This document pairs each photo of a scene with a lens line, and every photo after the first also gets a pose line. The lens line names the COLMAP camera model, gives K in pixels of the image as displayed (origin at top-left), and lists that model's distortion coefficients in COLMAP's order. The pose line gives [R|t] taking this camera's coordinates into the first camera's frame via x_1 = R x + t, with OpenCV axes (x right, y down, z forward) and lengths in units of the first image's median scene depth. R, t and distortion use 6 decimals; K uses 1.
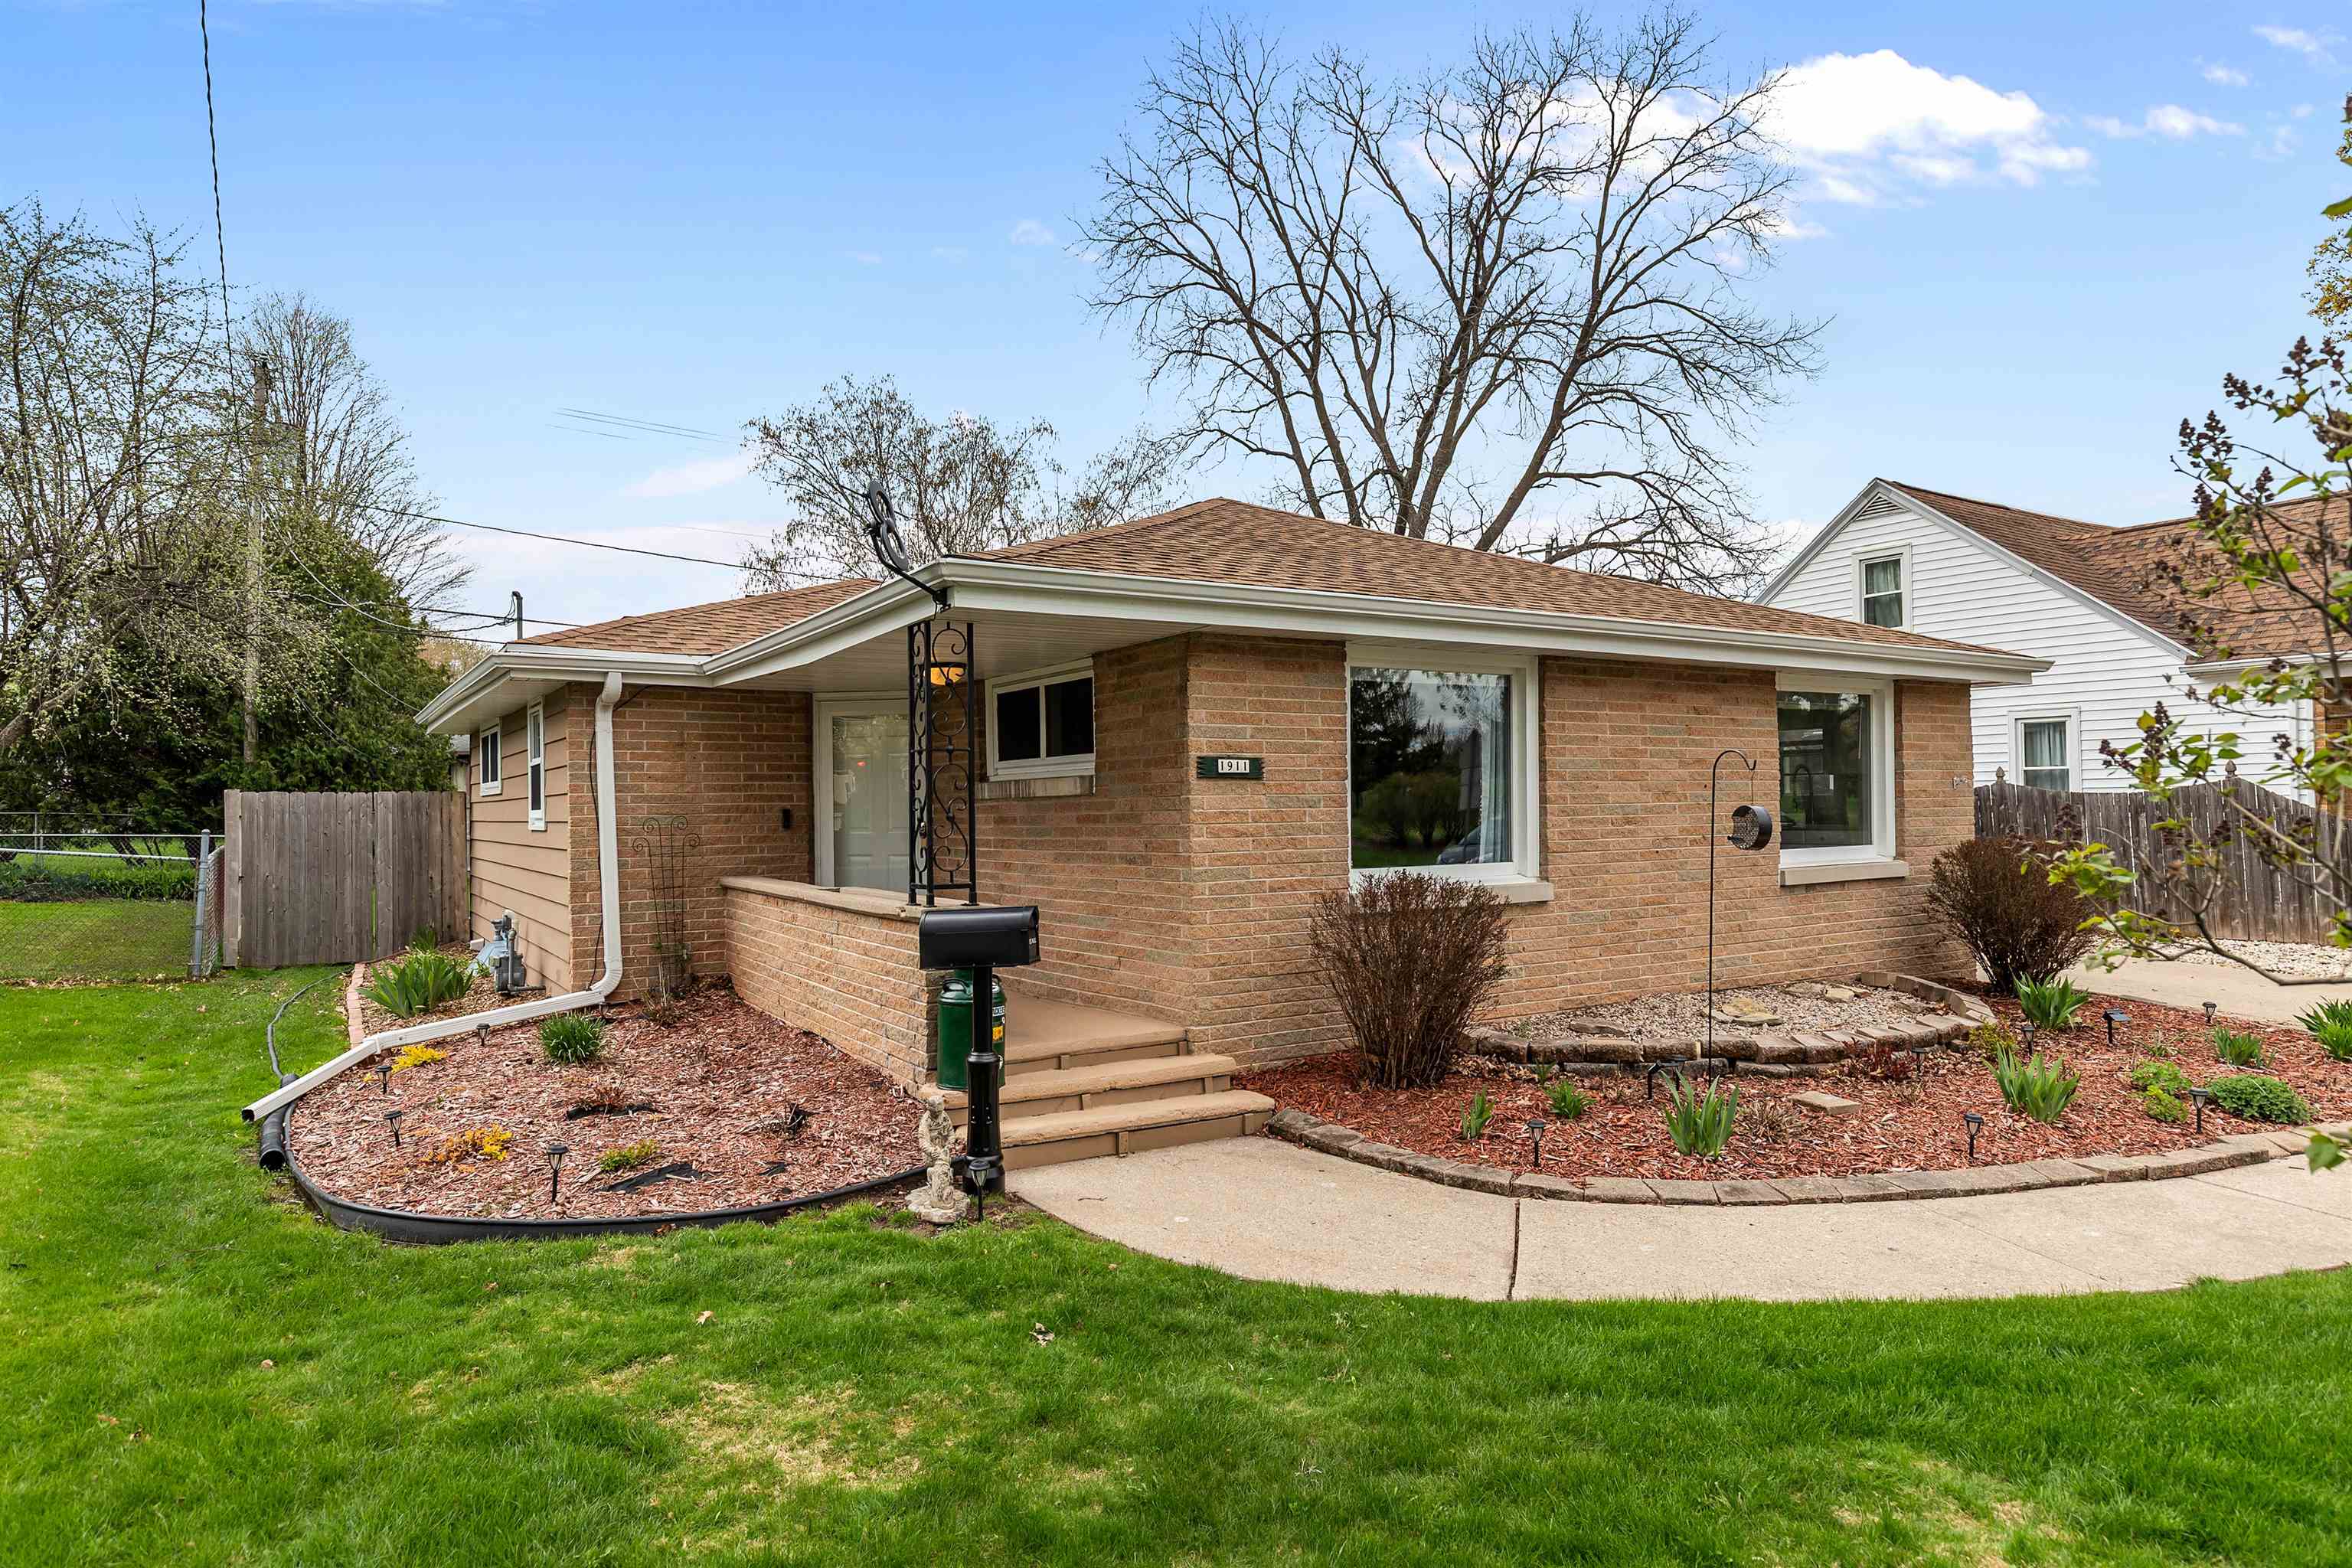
lens RADIAL K [[1390.1, 0, 1176.0], [0, 1390.1, 784.0], [0, 0, 1]] dist [0.013457, 0.000373]
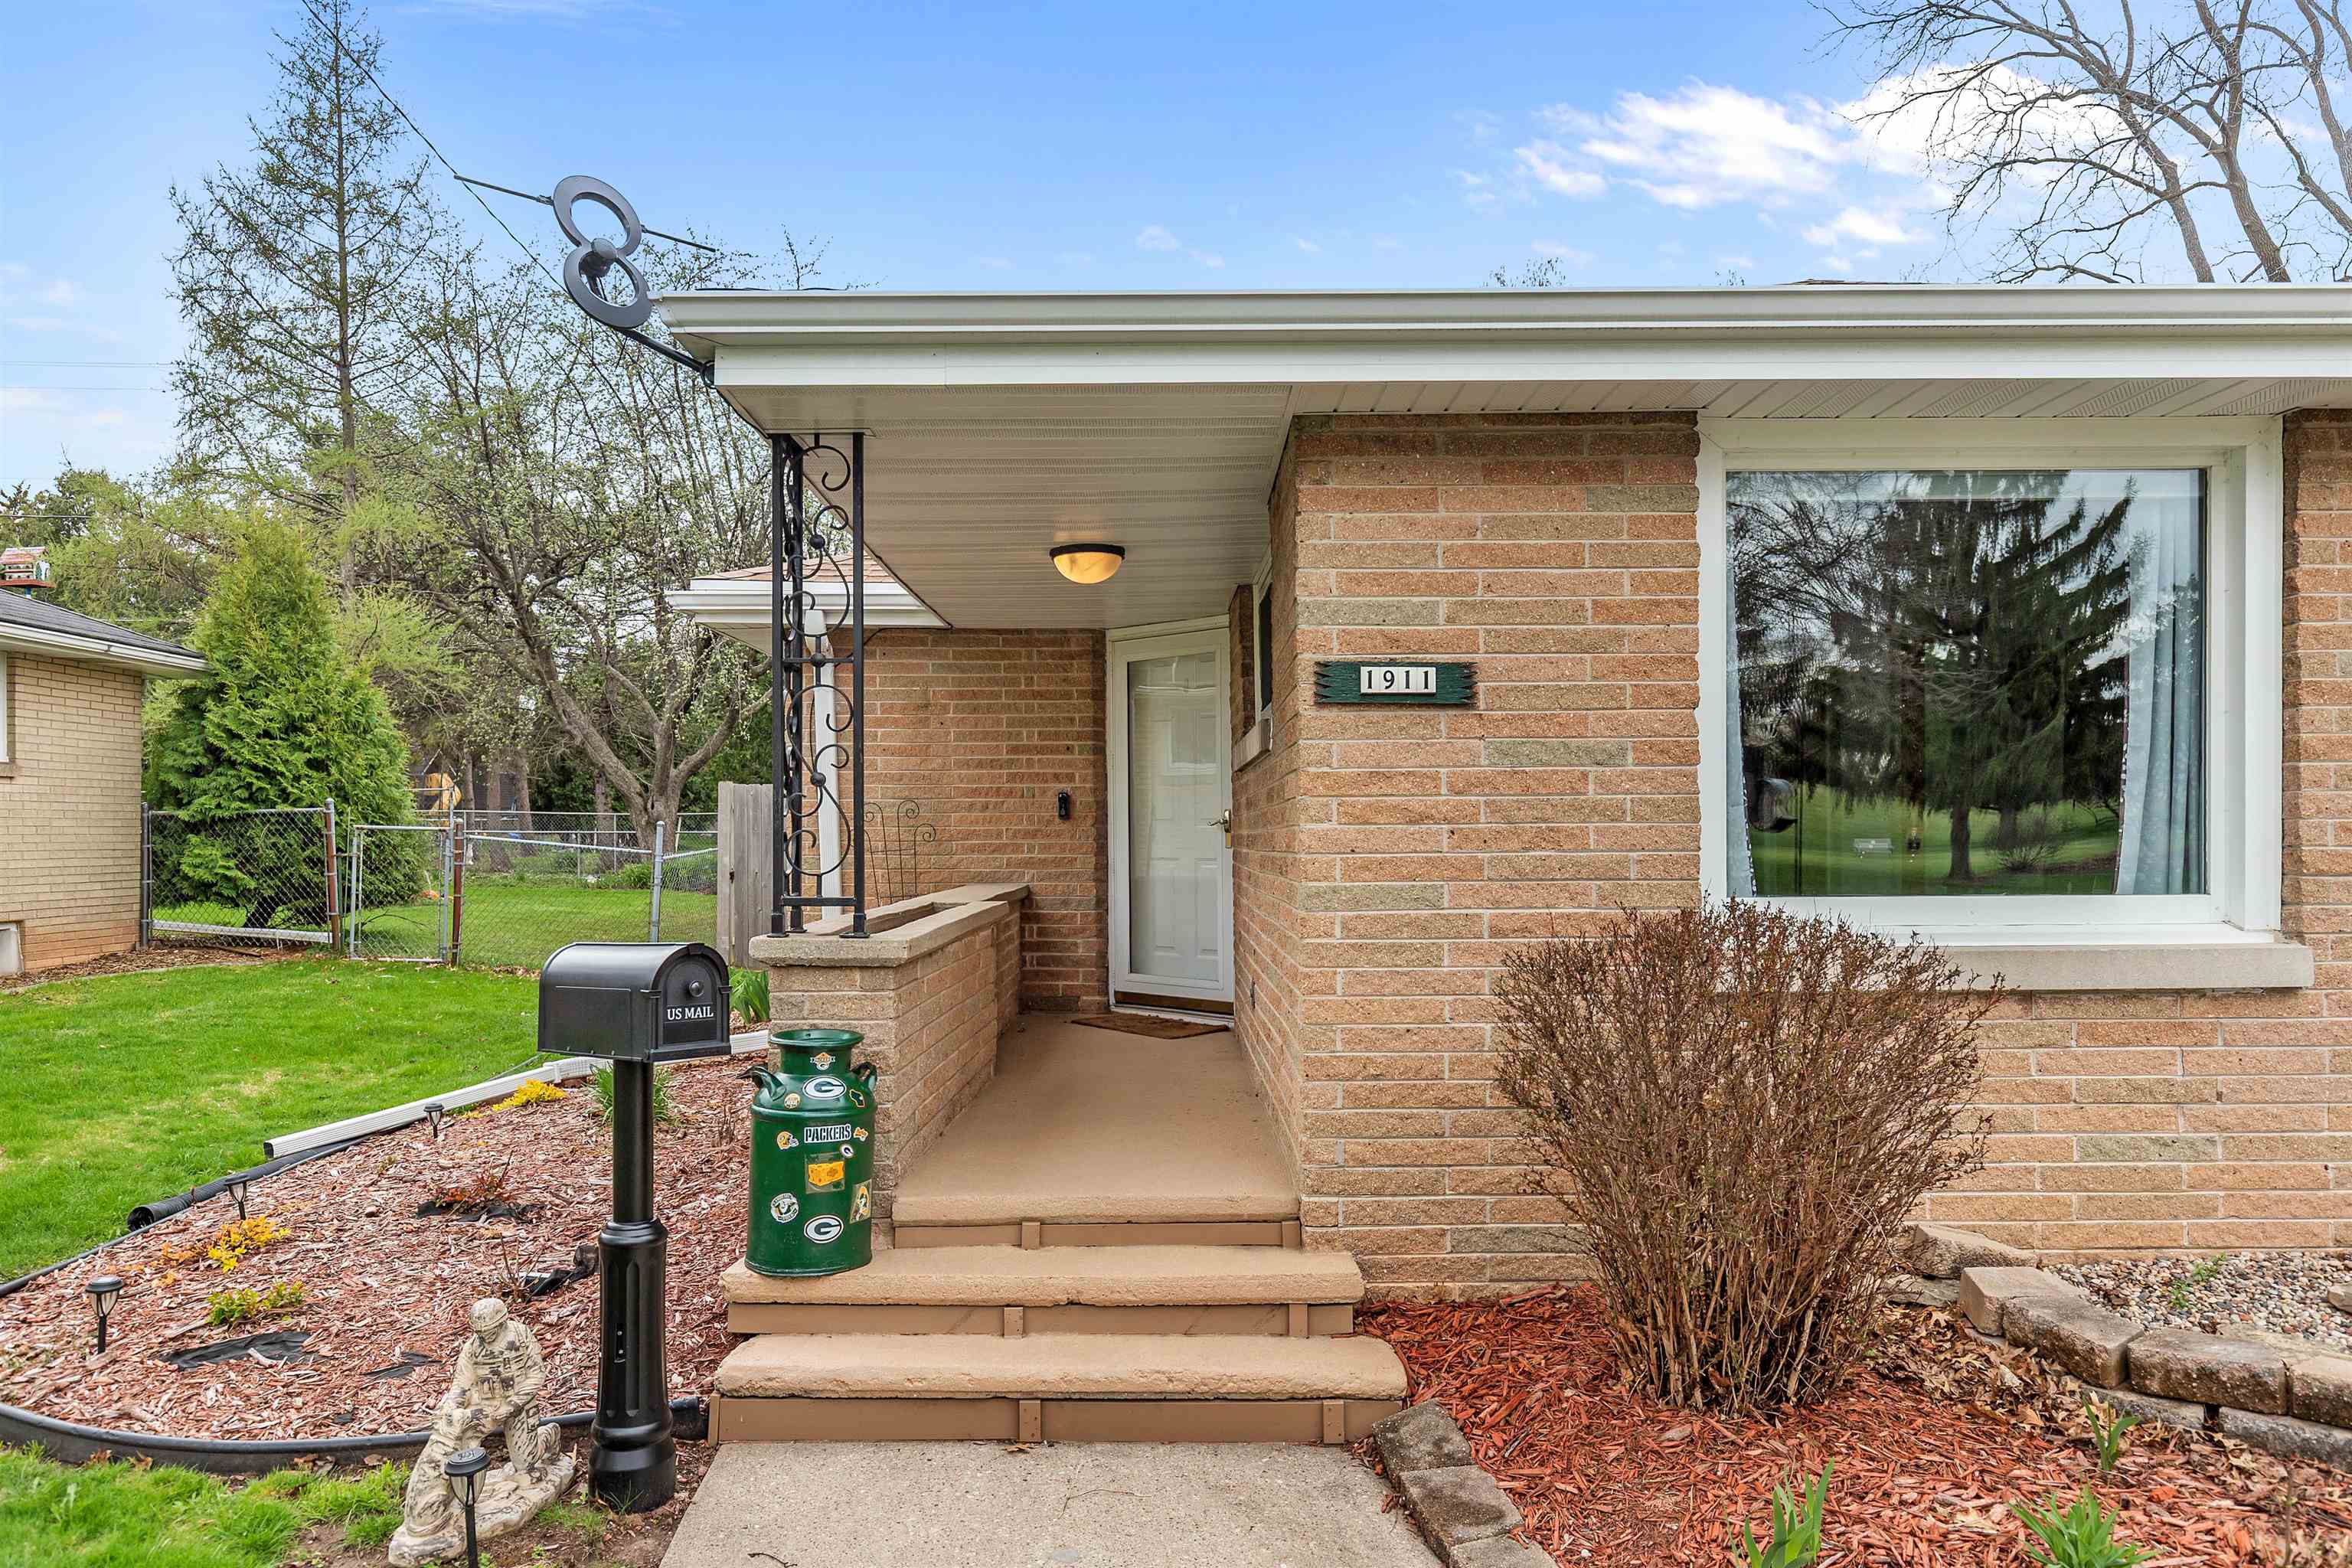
lens RADIAL K [[1538.0, 0, 1172.9], [0, 1538.0, 825.1], [0, 0, 1]] dist [0.004014, 0.001405]
pose [[0.848704, 0.006244, -0.528831, 0.257605], [0.003890, 0.999830, 0.018048, 0.027971], [0.528853, -0.017375, 0.848535, 0.481279]]
